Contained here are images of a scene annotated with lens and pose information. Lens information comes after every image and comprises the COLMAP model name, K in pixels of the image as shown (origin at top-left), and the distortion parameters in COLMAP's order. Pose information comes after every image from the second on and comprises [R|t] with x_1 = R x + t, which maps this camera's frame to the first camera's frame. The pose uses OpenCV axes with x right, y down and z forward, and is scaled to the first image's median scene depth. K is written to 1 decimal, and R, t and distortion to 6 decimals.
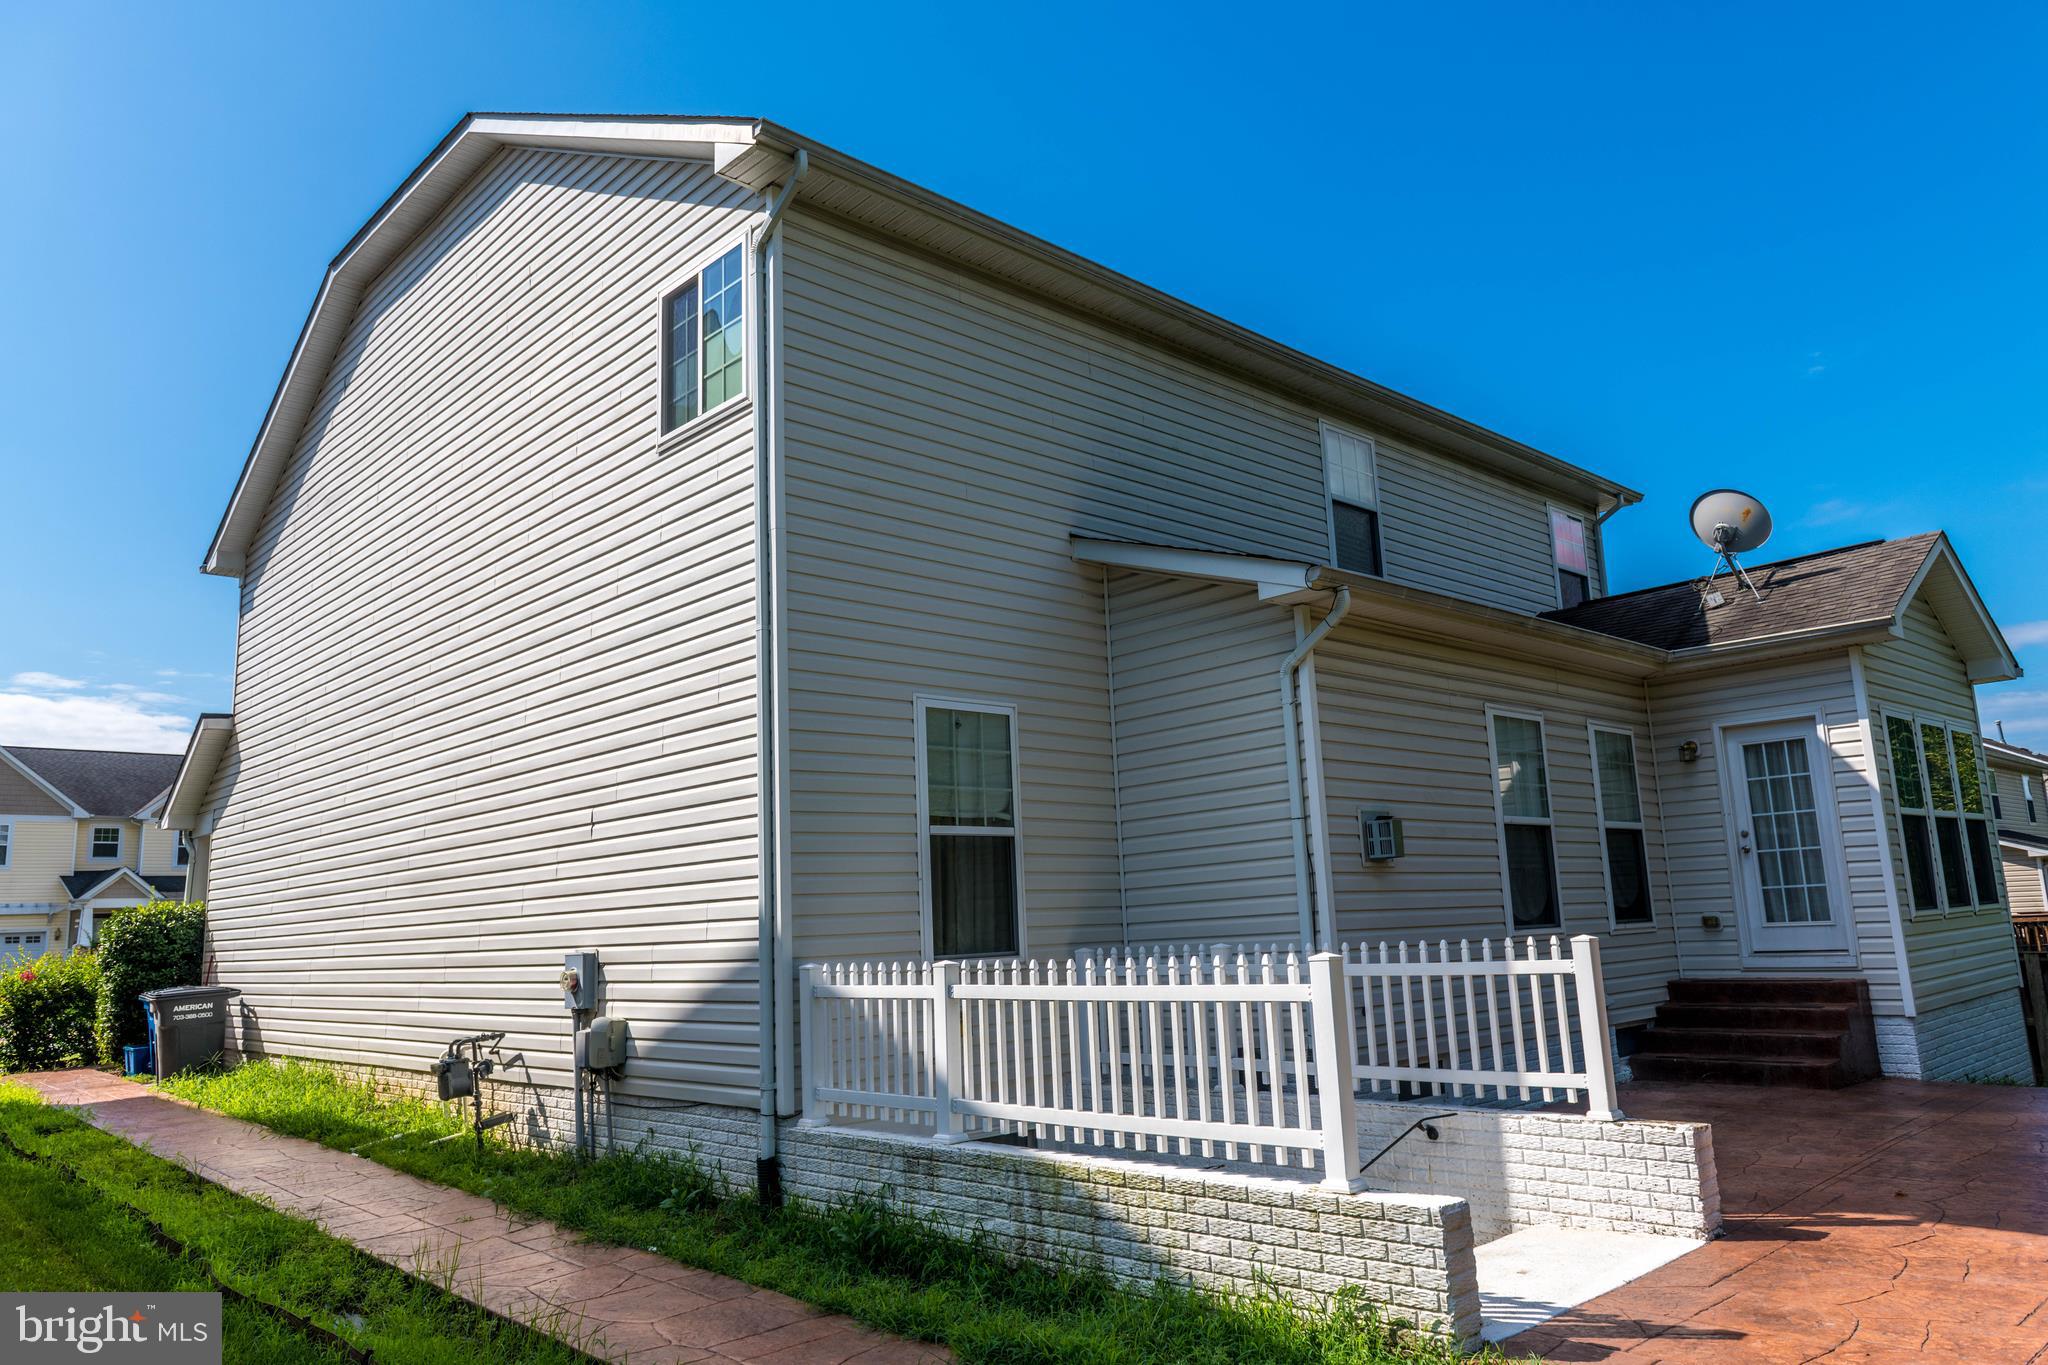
lens RADIAL K [[1391.0, 0, 1019.2], [0, 1391.0, 676.1], [0, 0, 1]] dist [0.003535, -0.008422]
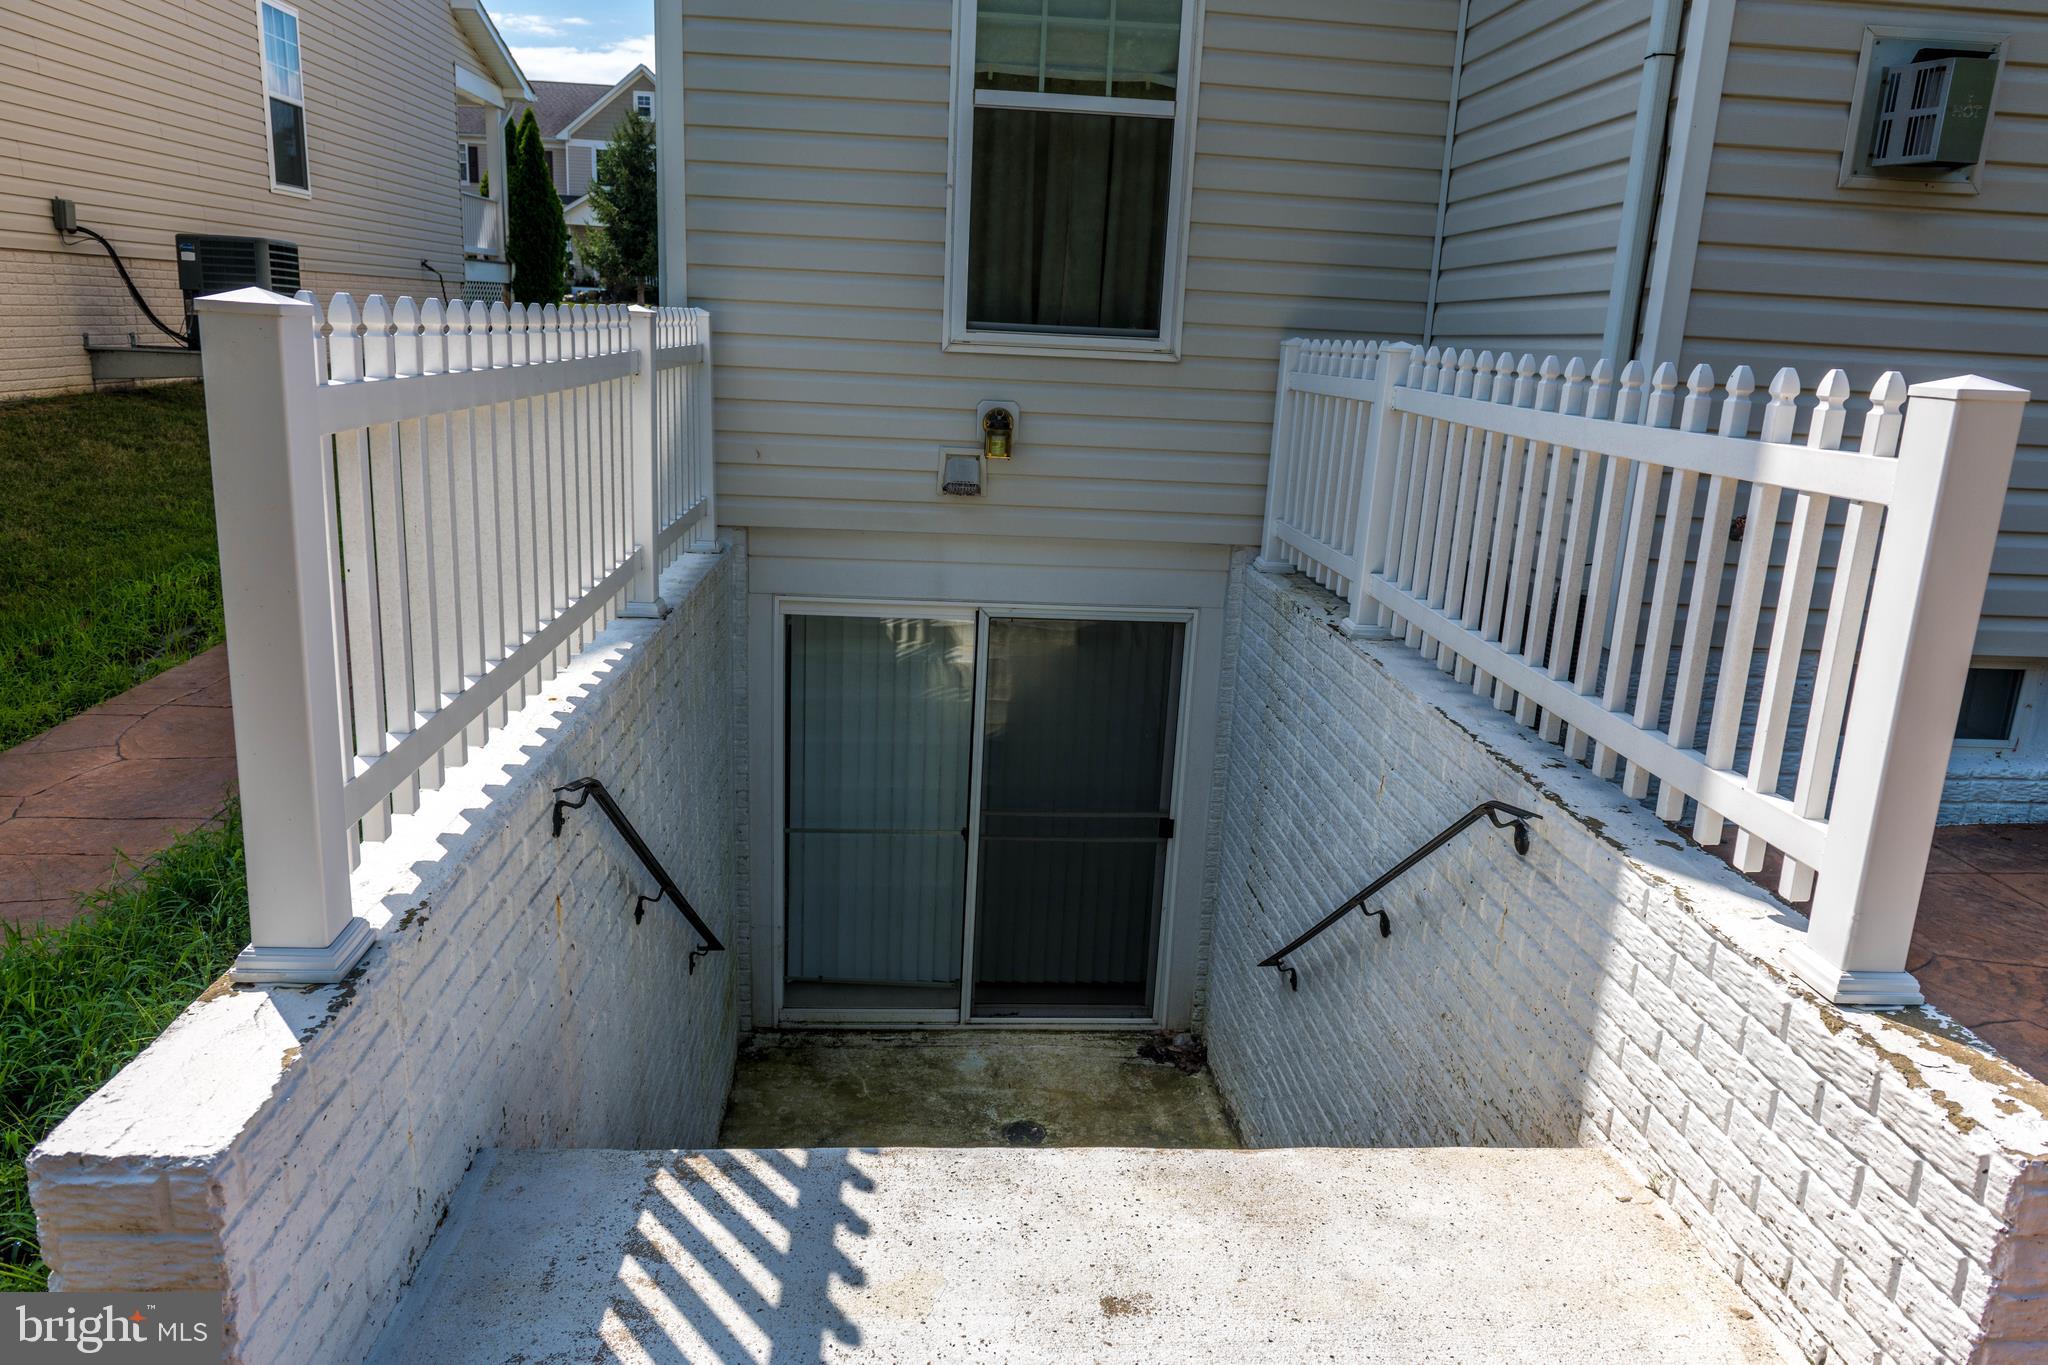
lens RADIAL K [[1391.0, 0, 1022.7], [0, 1391.0, 669.9], [0, 0, 1]] dist [0.003535, -0.008422]
pose [[0.769628, 0.229342, -0.595881, 0.335195], [0.036951, 0.915701, 0.400158, 0.094653], [0.637422, -0.329992, 0.696275, 0.519805]]
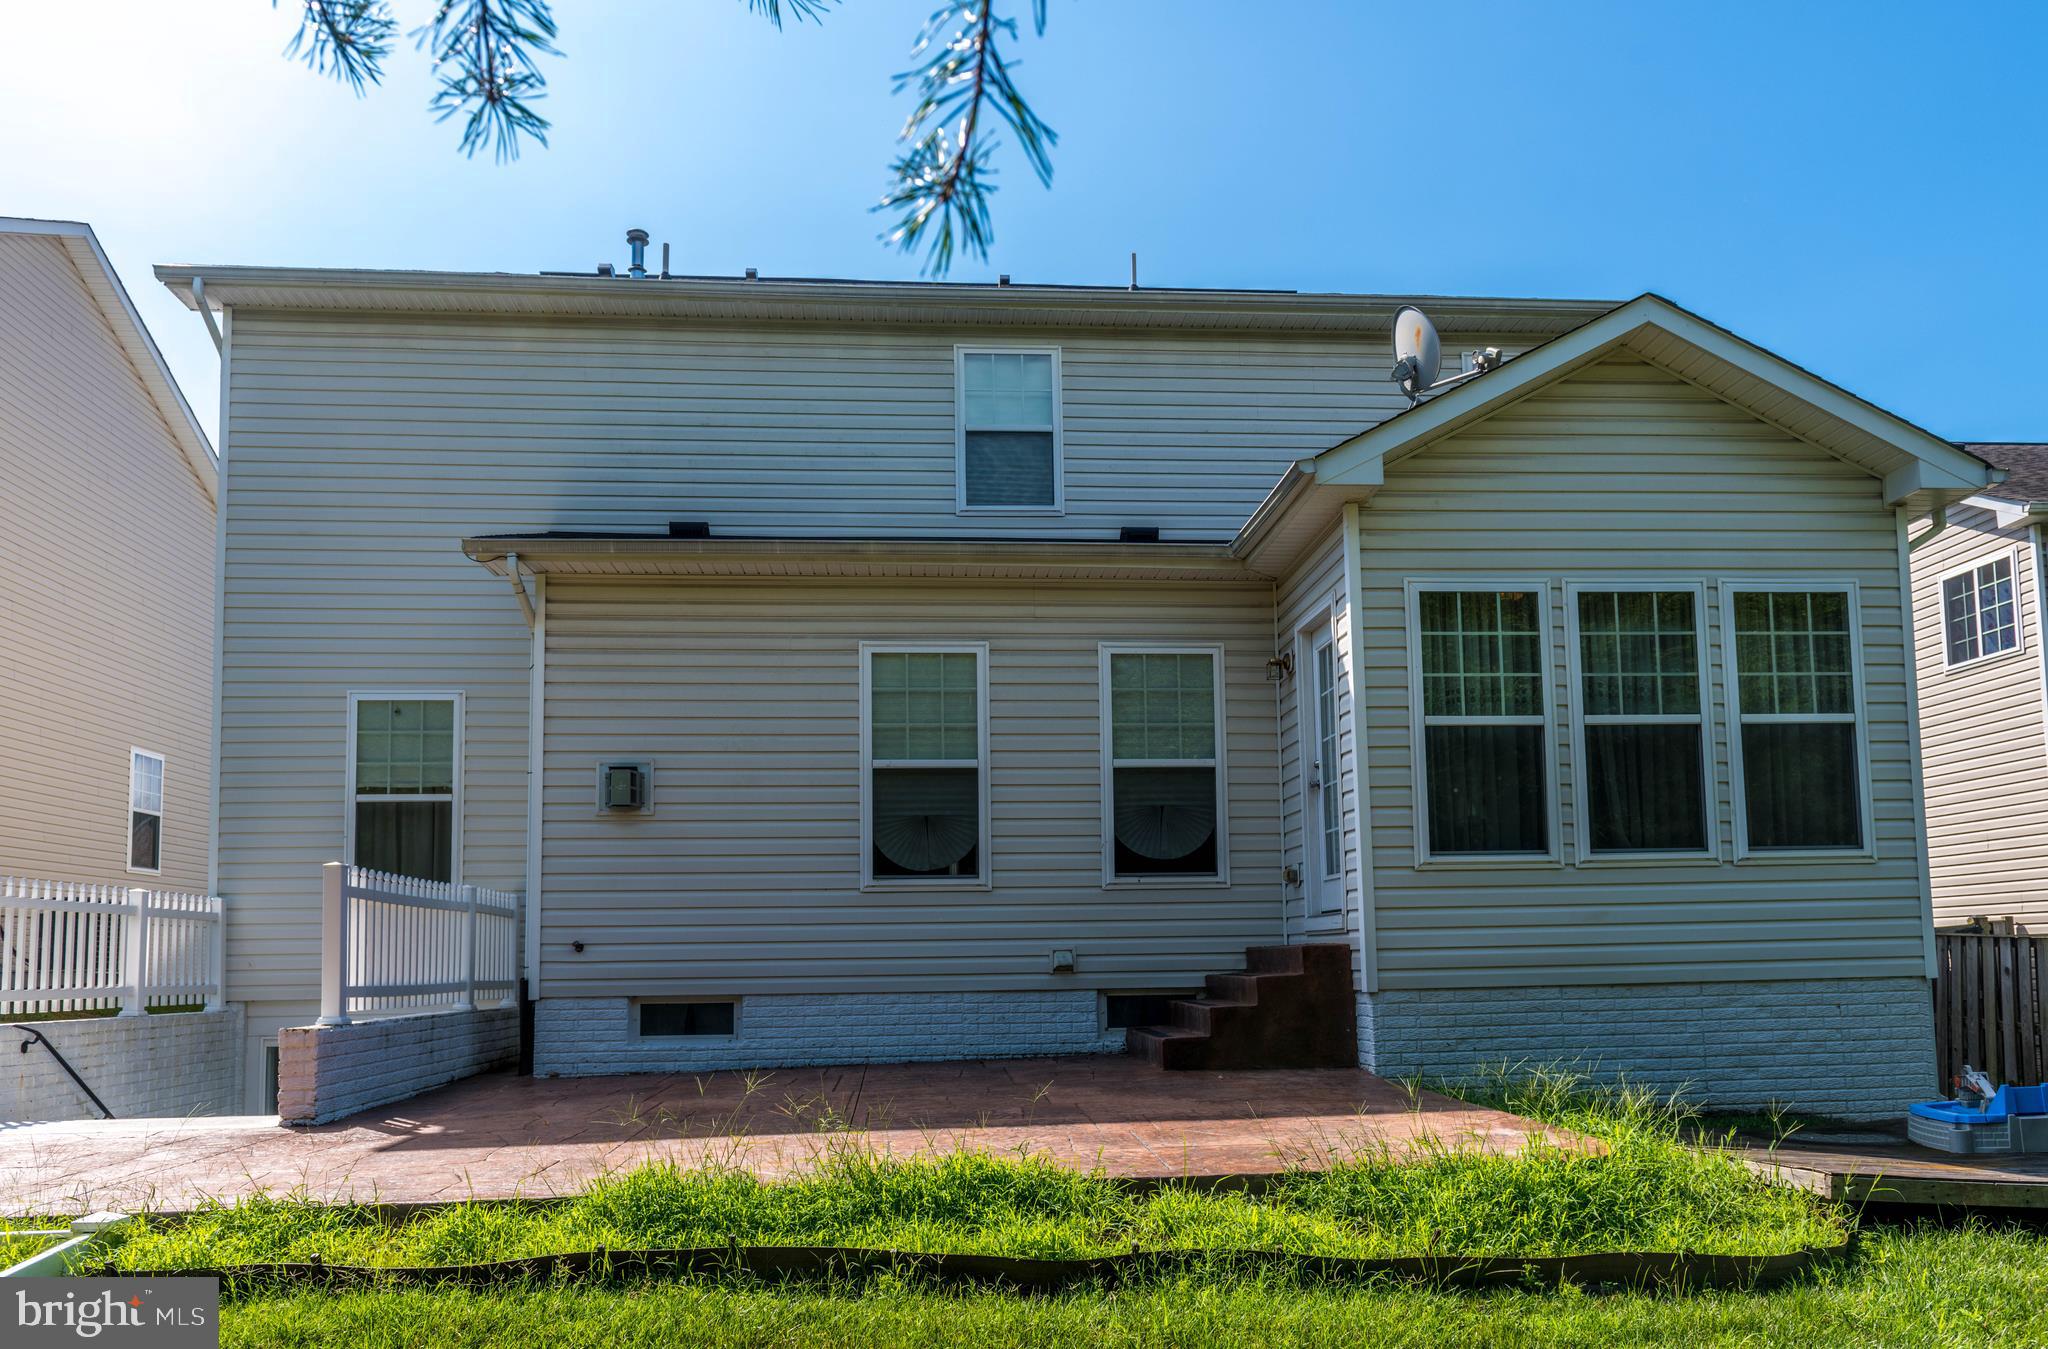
lens RADIAL K [[1391.0, 0, 1029.3], [0, 1391.0, 861.2], [0, 0, 1]] dist [0.003535, -0.008422]
pose [[0.790684, -0.016589, -0.611999, 1.149338], [0.094675, 0.990921, 0.095458, 0.101261], [0.604860, -0.133418, 0.785076, 0.360929]]
